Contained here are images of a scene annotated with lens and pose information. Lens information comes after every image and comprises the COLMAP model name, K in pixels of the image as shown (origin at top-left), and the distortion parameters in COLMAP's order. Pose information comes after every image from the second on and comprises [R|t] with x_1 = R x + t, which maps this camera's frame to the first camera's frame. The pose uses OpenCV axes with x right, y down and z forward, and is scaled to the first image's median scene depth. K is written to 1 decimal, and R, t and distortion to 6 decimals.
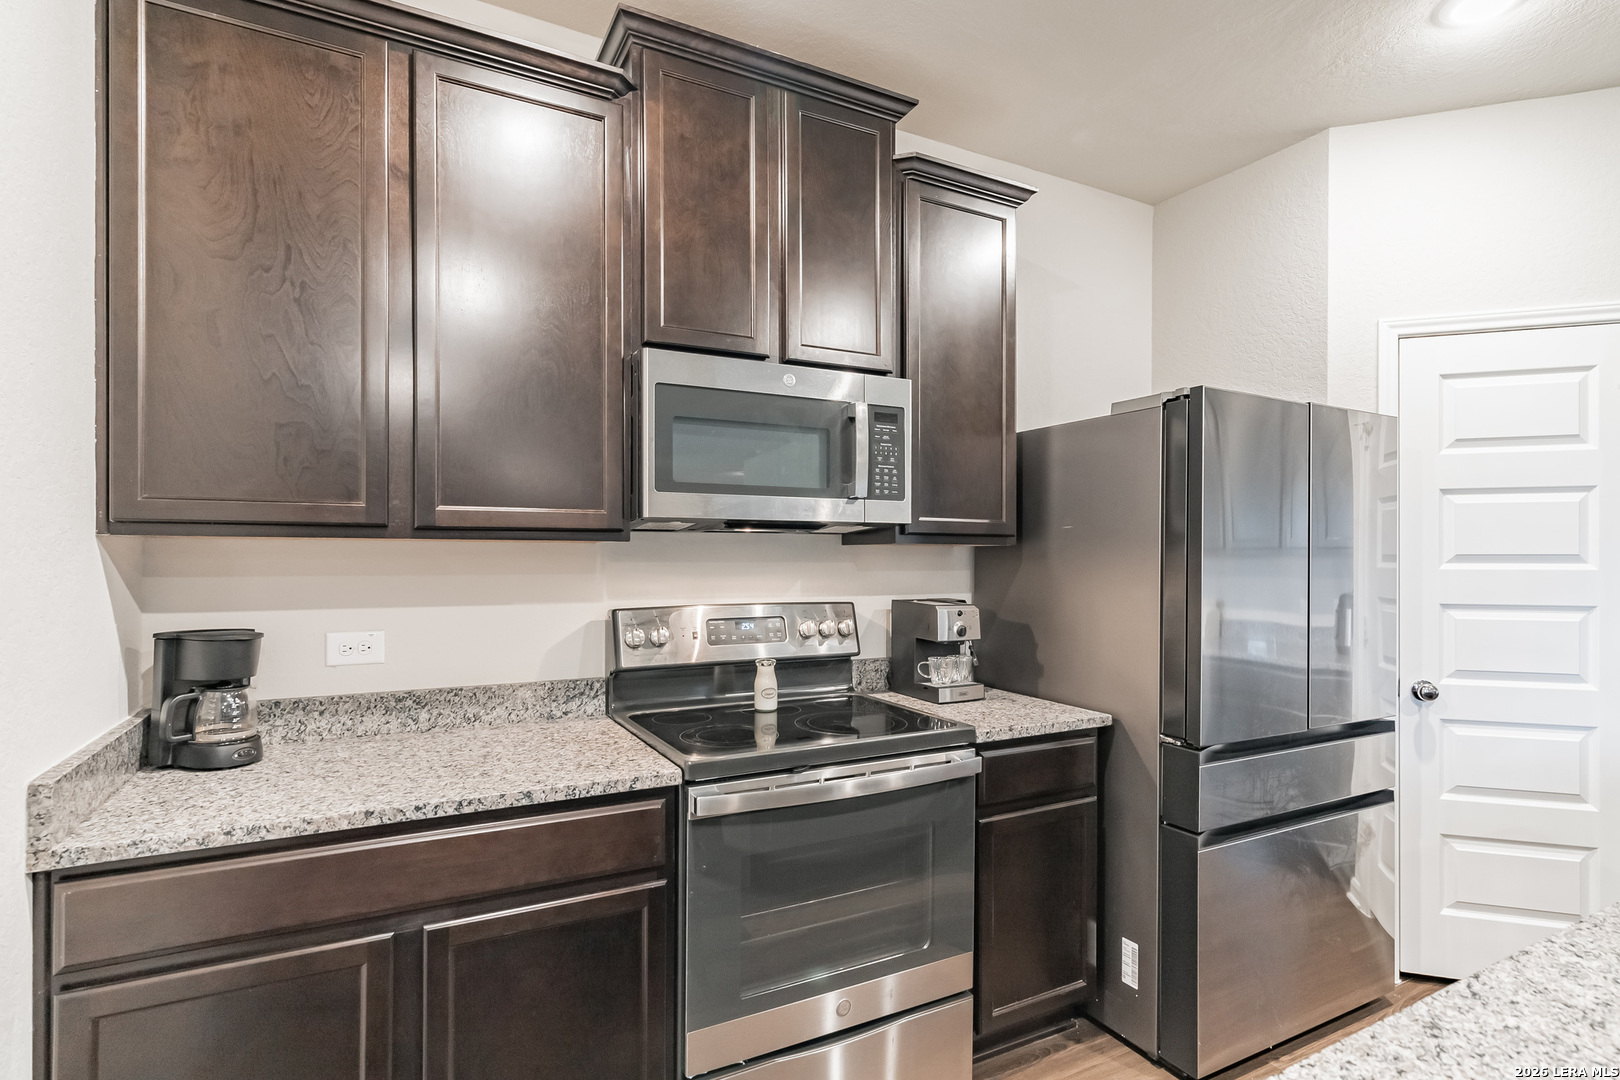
lens RADIAL K [[813.6, 0, 809.8], [0, 813.6, 555.9], [0, 0, 1]] dist [-0.000653, -0.000002]
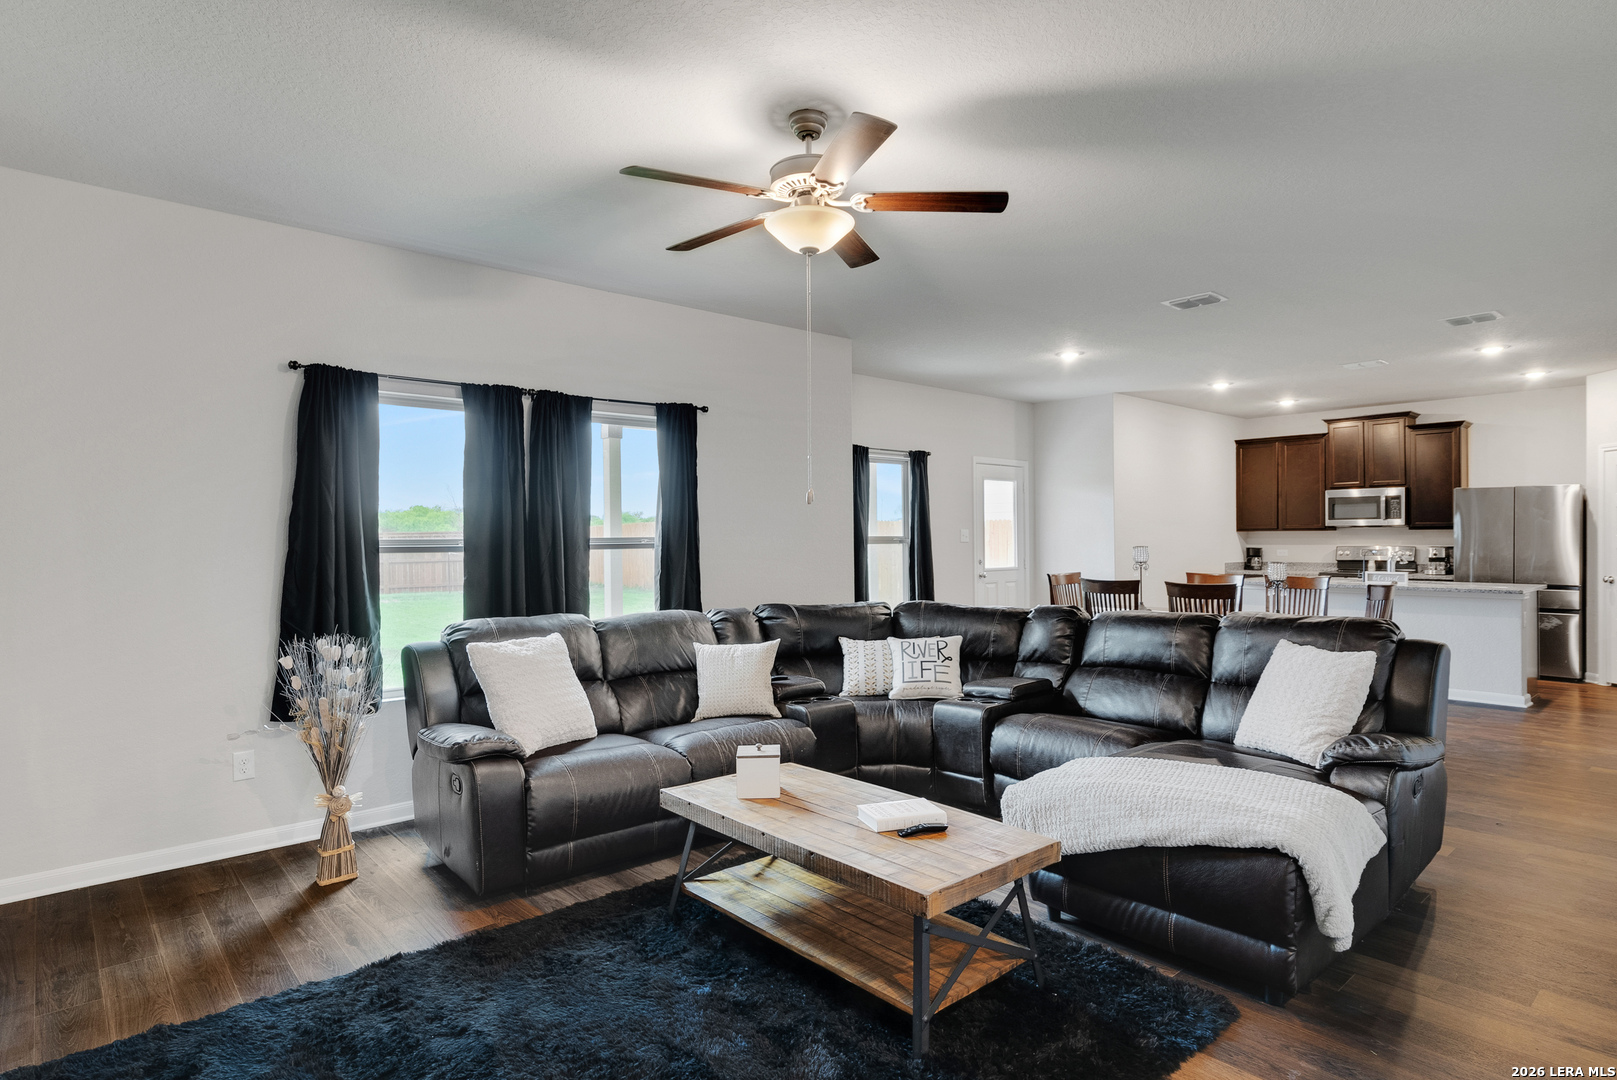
lens RADIAL K [[819.4, 0, 807.0], [0, 819.4, 494.9], [0, 0, 1]] dist [0.001146, 0.000116]
pose [[0.258300, -0.053712, -0.964570, 3.726144], [0.002761, 0.998490, -0.054862, 0.029194], [0.966061, 0.011508, 0.258058, -3.261823]]
